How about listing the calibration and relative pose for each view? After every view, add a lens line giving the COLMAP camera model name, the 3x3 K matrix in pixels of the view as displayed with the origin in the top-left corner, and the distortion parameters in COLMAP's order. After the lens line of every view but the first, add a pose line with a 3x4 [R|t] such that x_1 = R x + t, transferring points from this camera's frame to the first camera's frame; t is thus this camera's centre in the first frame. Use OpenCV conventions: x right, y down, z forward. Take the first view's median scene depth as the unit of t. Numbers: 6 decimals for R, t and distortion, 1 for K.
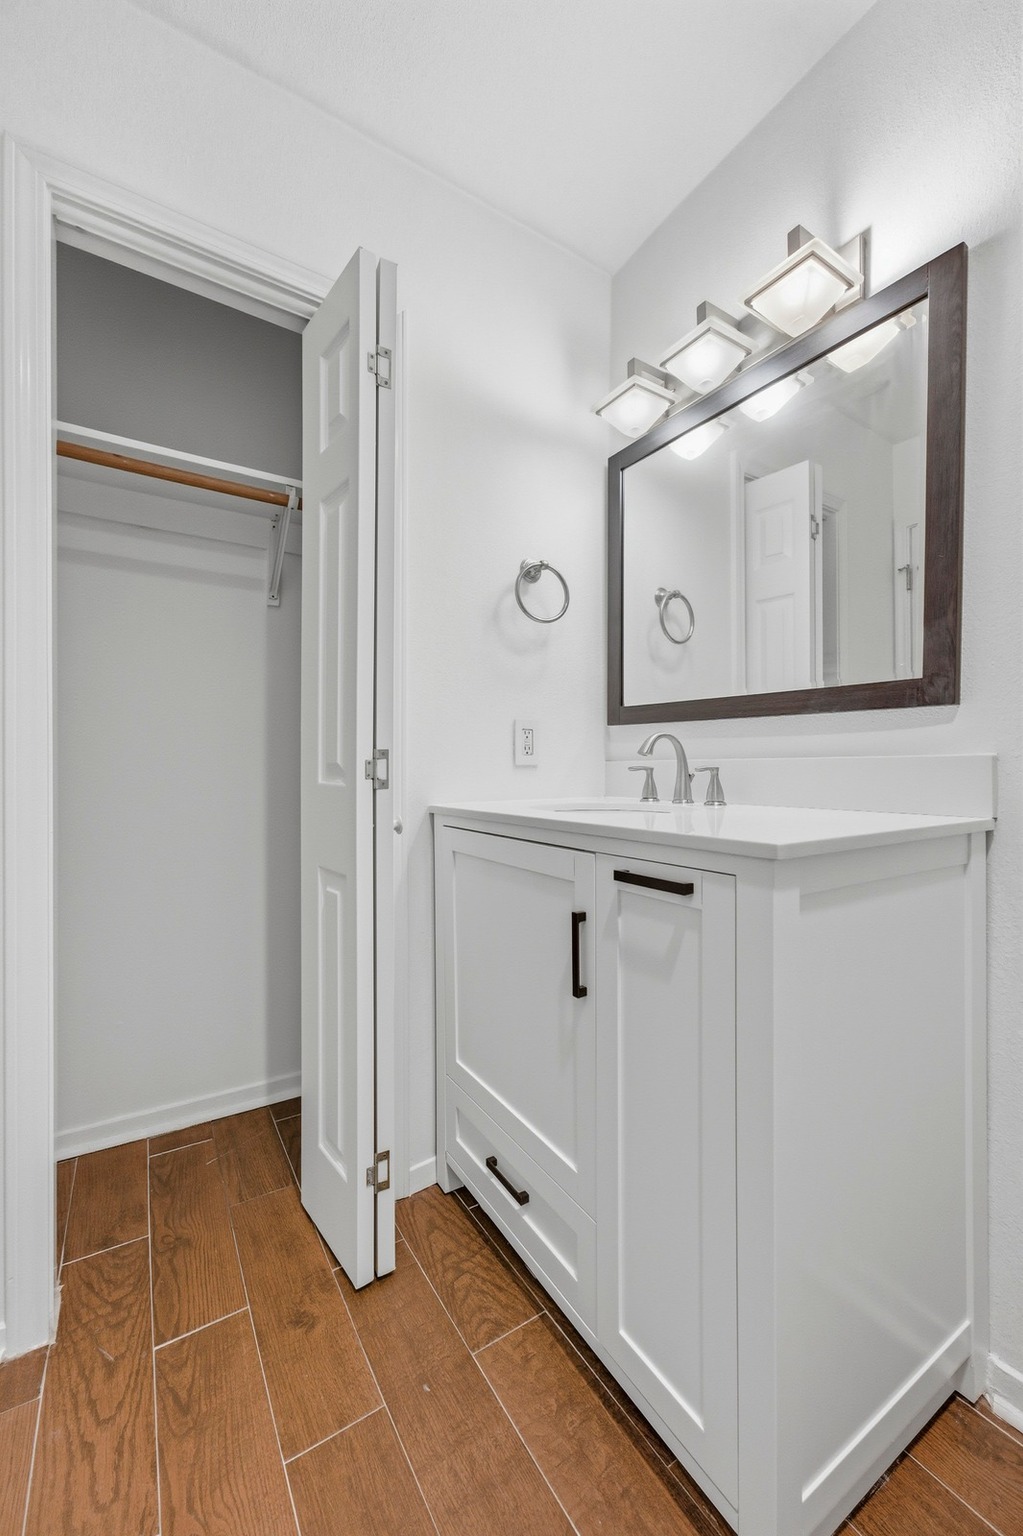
lens RADIAL K [[619.7, 0, 515.3], [0, 619.7, 770.9], [0, 0, 1]] dist [-0.009599, 0.002706]
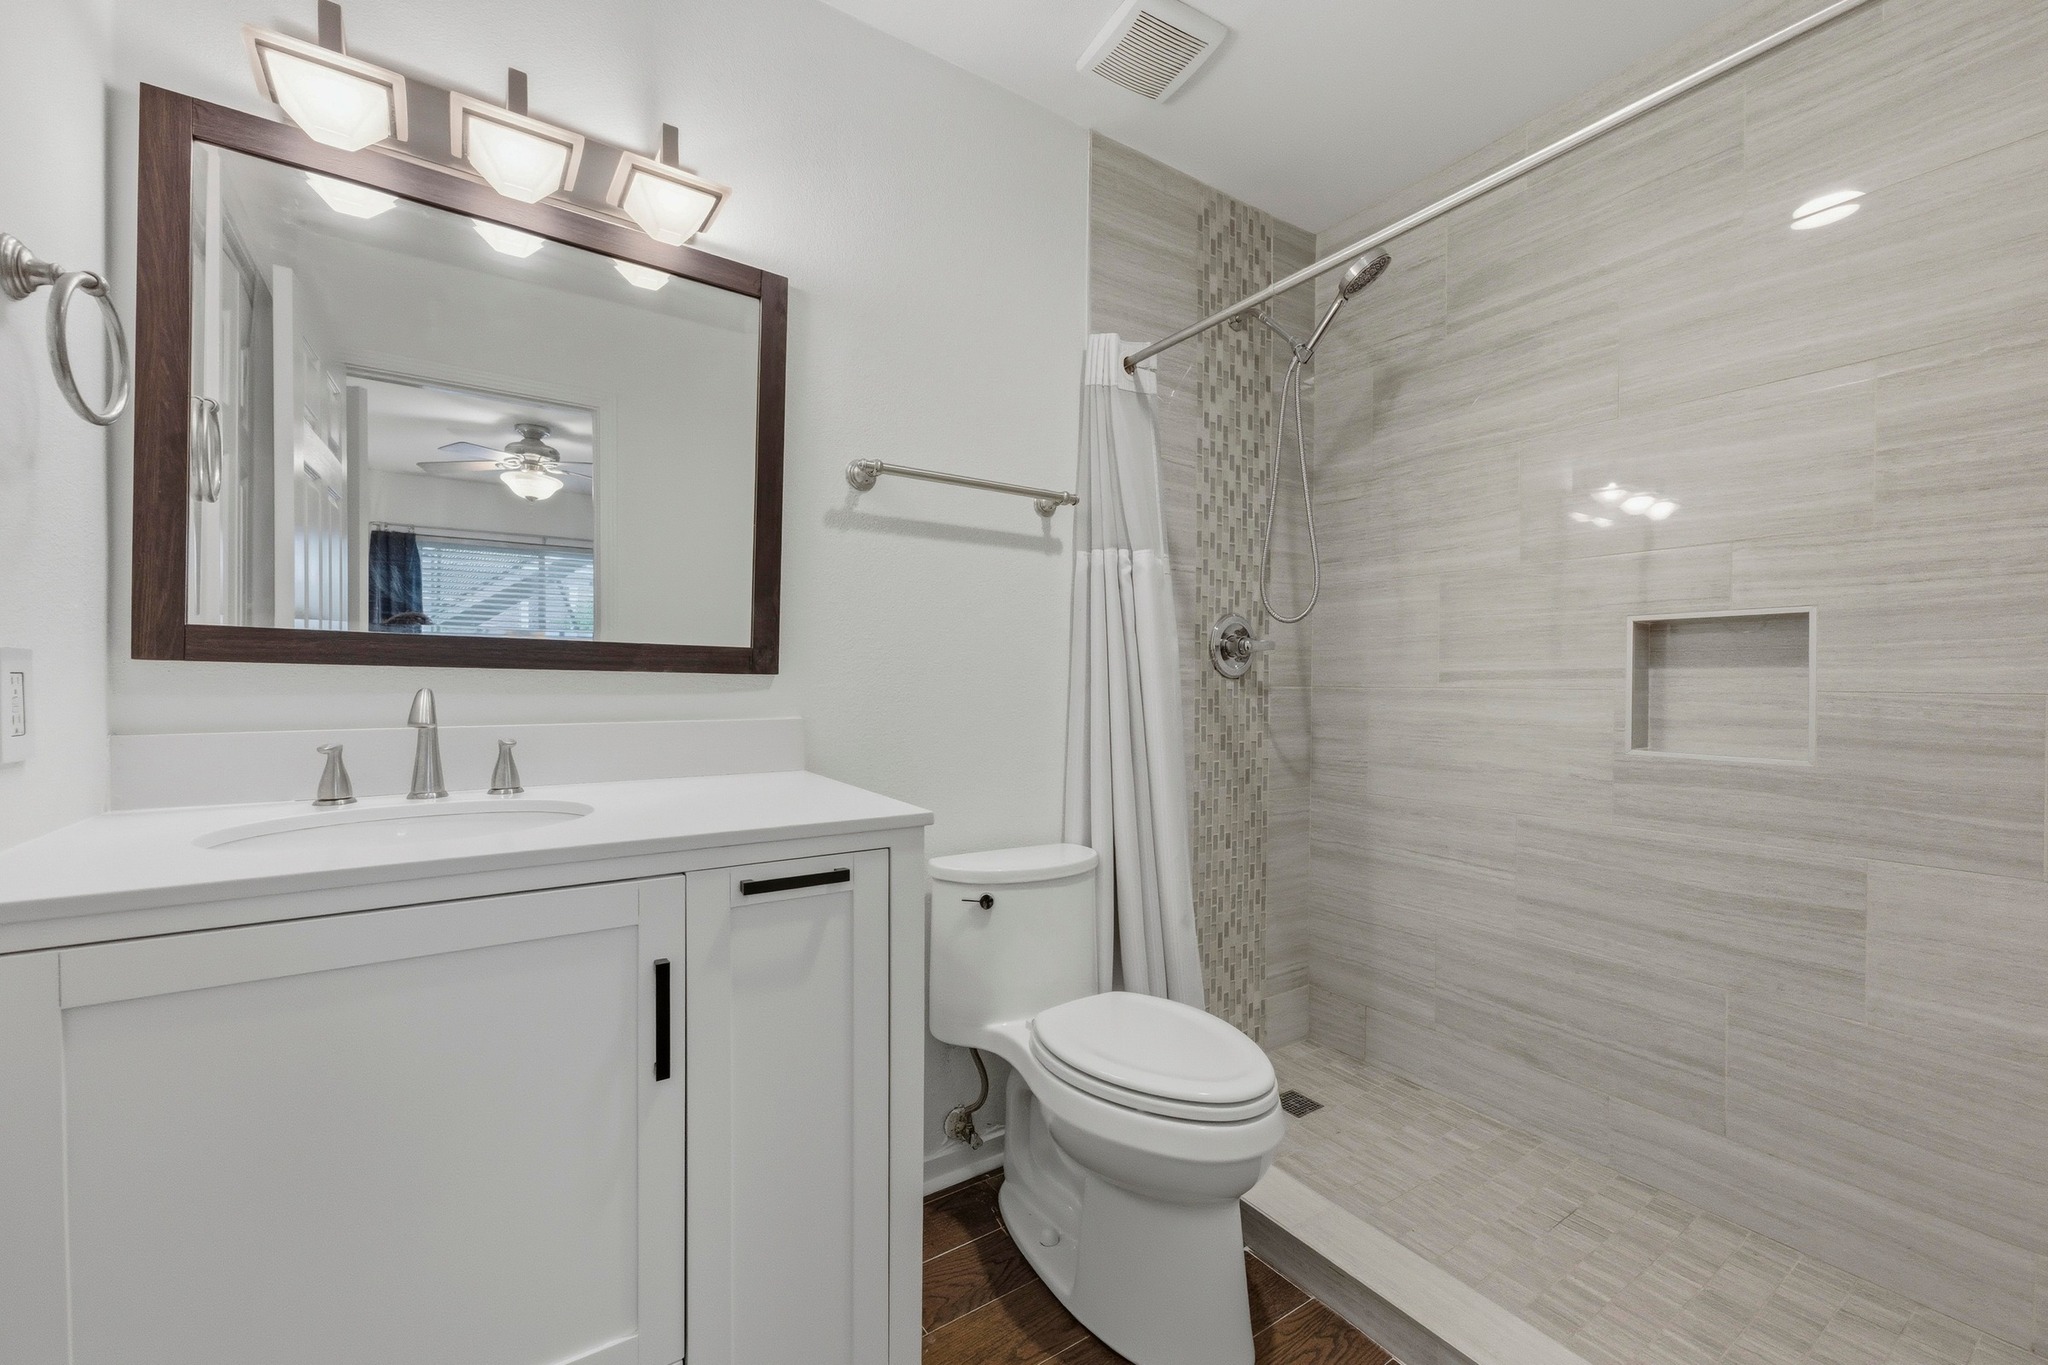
lens RADIAL K [[826.3, 0, 1017.6], [0, 826.3, 690.7], [0, 0, 1]] dist [-0.009599, 0.002706]
pose [[-0.039147, -0.007301, 0.999207, -0.789699], [0.003524, 0.999966, 0.007445, -0.083463], [-0.999227, 0.003812, -0.039120, 0.585584]]
